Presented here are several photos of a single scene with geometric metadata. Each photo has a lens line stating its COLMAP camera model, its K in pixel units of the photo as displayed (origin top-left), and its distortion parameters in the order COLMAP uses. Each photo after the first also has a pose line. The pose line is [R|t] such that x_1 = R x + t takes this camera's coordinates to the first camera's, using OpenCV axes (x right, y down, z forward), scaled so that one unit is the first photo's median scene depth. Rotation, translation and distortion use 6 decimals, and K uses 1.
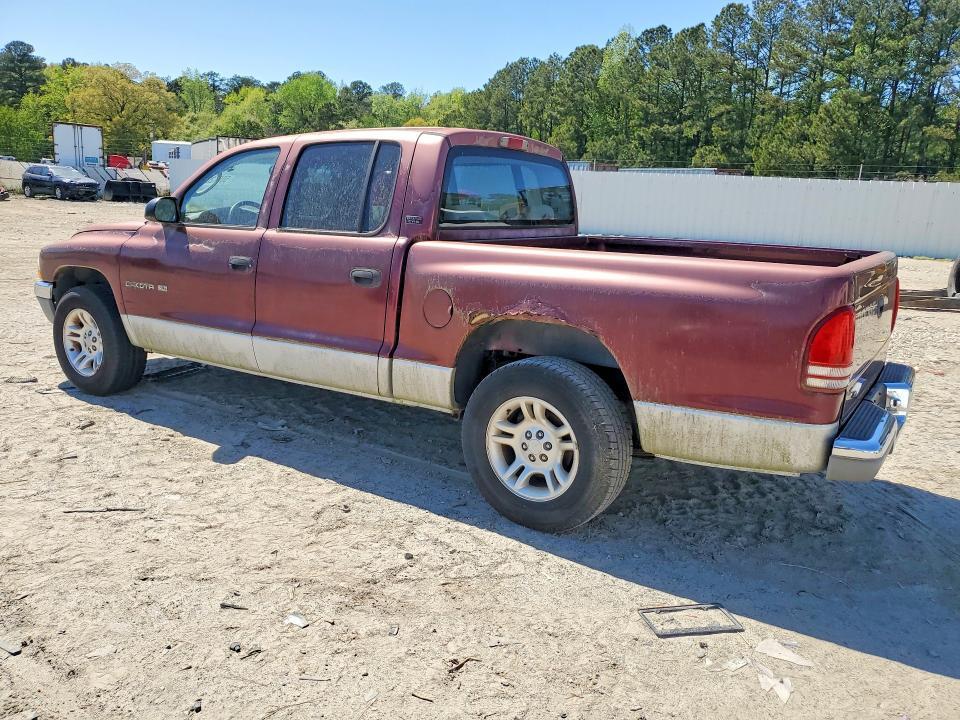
lens RADIAL K [[752.2, 0, 480.3], [0, 752.2, 355.6], [0, 0, 1]] dist [0.038528, 0.003581]
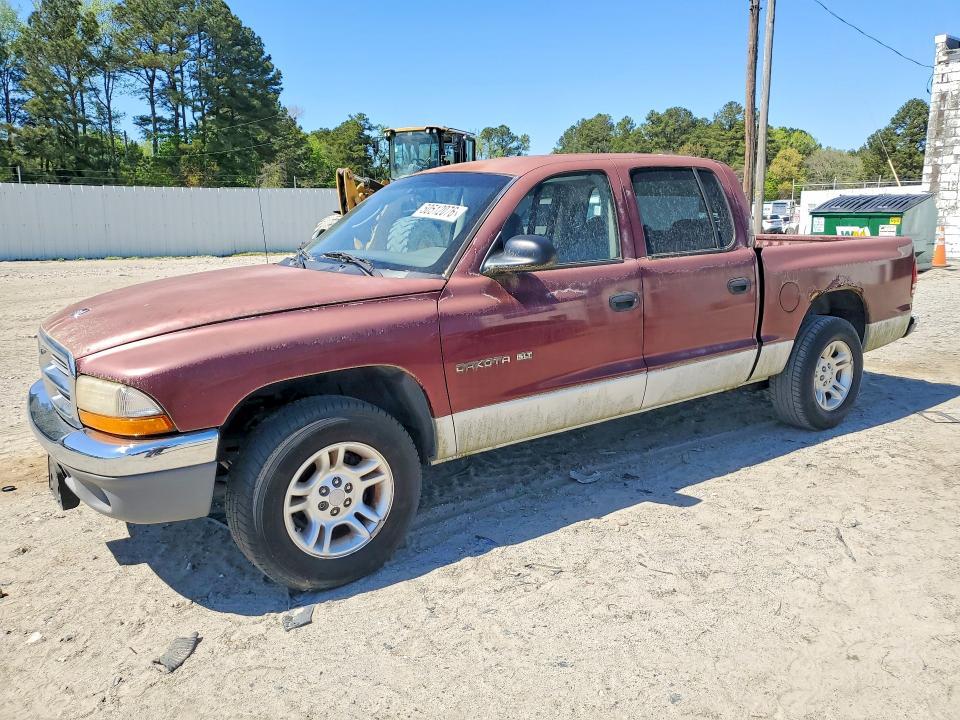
lens RADIAL K [[752.2, 0, 483.1], [0, 752.2, 358.7], [0, 0, 1]] dist [0.038528, 0.003581]
pose [[0.354286, -0.204523, 0.912497, -1.097556], [0.240610, 0.962874, 0.122395, -0.183956], [-0.903652, 0.176194, 0.390343, 0.725293]]
